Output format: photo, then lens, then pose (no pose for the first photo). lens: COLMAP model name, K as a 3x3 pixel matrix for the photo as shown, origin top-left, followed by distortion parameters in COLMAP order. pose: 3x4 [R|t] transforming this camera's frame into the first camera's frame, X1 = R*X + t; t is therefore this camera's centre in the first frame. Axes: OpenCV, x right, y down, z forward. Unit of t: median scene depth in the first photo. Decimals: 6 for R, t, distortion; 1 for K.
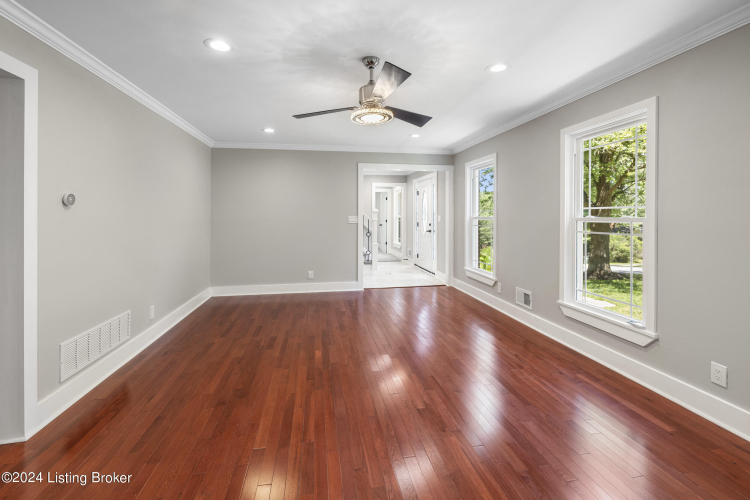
lens RADIAL K [[332.4, 0, 375.1], [0, 332.4, 213.3], [0, 0, 1]] dist [-0.001164, -0.000619]
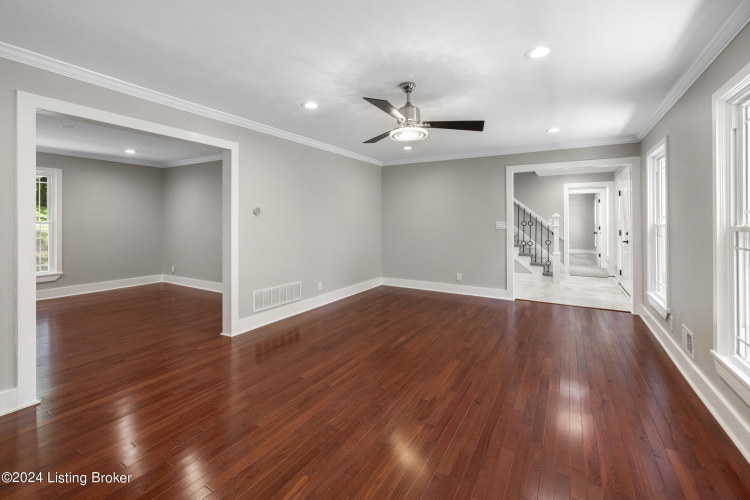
lens RADIAL K [[332.4, 0, 375.1], [0, 332.4, 213.3], [0, 0, 1]] dist [-0.001164, -0.000619]
pose [[0.756073, -0.010064, -0.654410, 0.539418], [-0.000787, 0.999867, -0.016287, 0.000807], [0.654487, 0.012829, 0.755964, 0.053751]]
